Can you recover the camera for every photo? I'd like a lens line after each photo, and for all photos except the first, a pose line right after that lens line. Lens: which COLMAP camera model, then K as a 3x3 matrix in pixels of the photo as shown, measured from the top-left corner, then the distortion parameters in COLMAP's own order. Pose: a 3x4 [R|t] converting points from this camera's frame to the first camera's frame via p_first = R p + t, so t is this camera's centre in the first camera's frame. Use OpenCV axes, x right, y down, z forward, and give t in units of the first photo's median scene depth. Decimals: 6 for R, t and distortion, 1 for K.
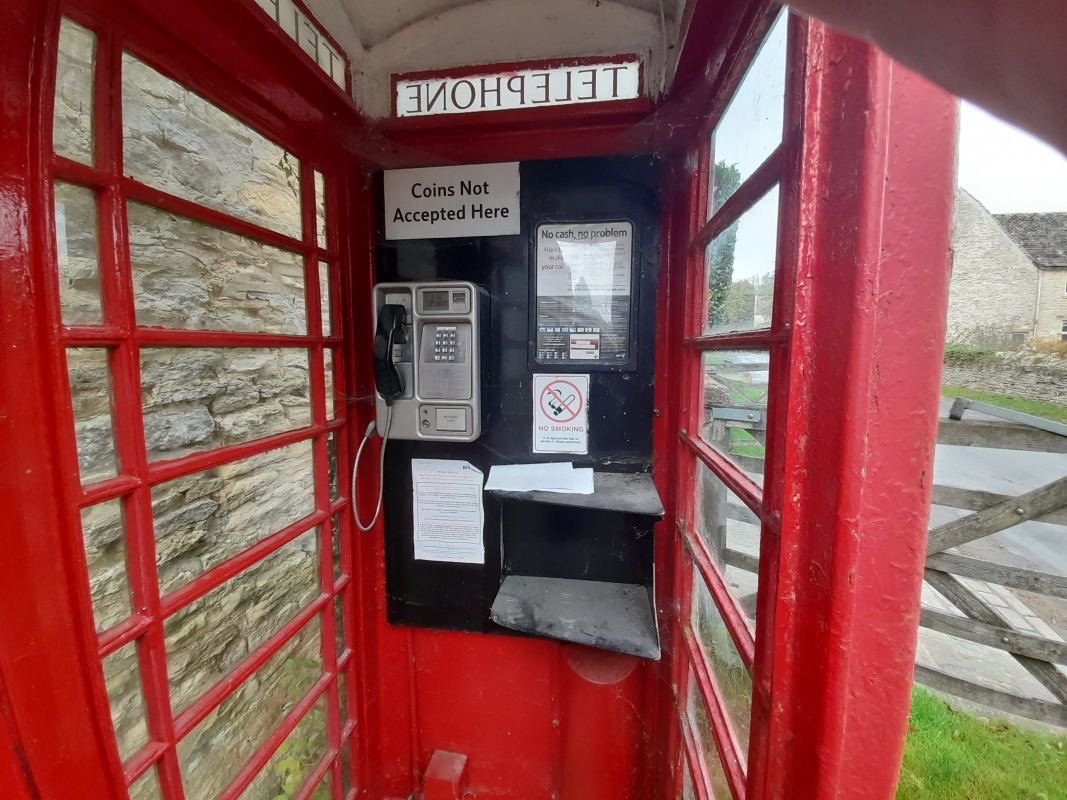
lens RADIAL K [[429.2, 0, 536.7], [0, 429.2, 395.6], [0, 0, 1]] dist [-0.004543, -0.002324]
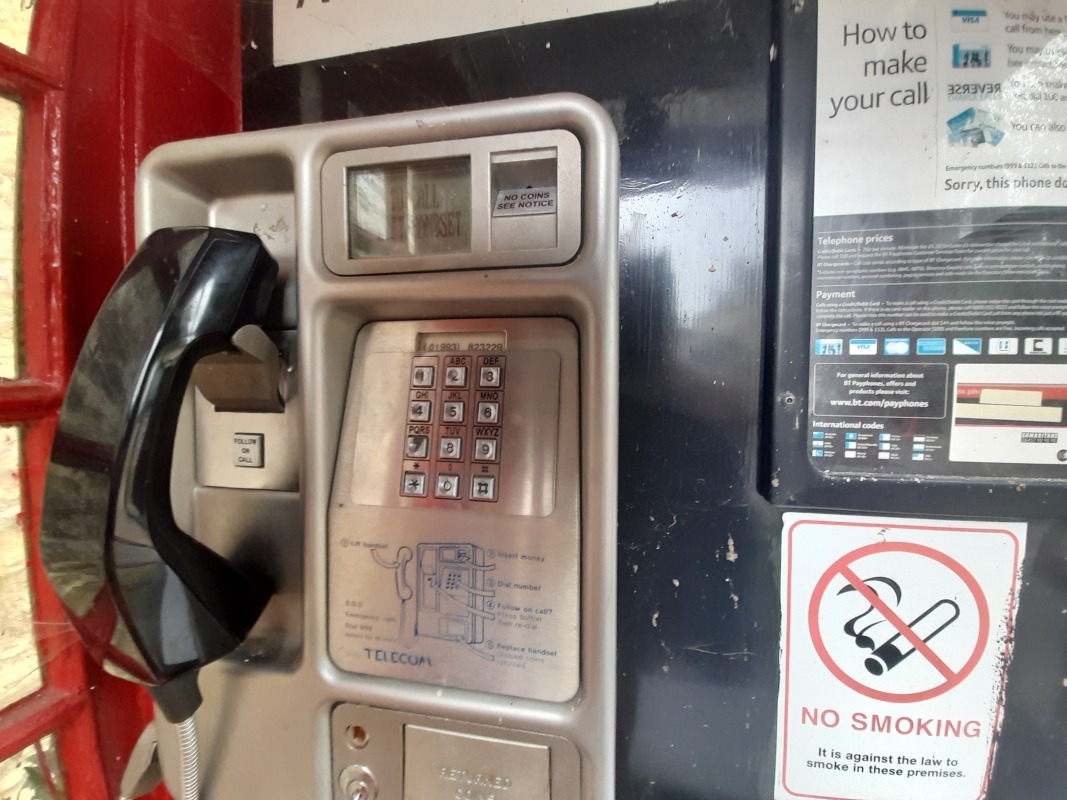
lens RADIAL K [[429.2, 0, 531.5], [0, 429.2, 396.2], [0, 0, 1]] dist [-0.004543, -0.002324]
pose [[0.998853, 0.000848, -0.047869, -0.152835], [-0.003043, 0.998946, -0.045792, -0.111239], [0.047779, 0.045885, 0.997803, 0.736606]]
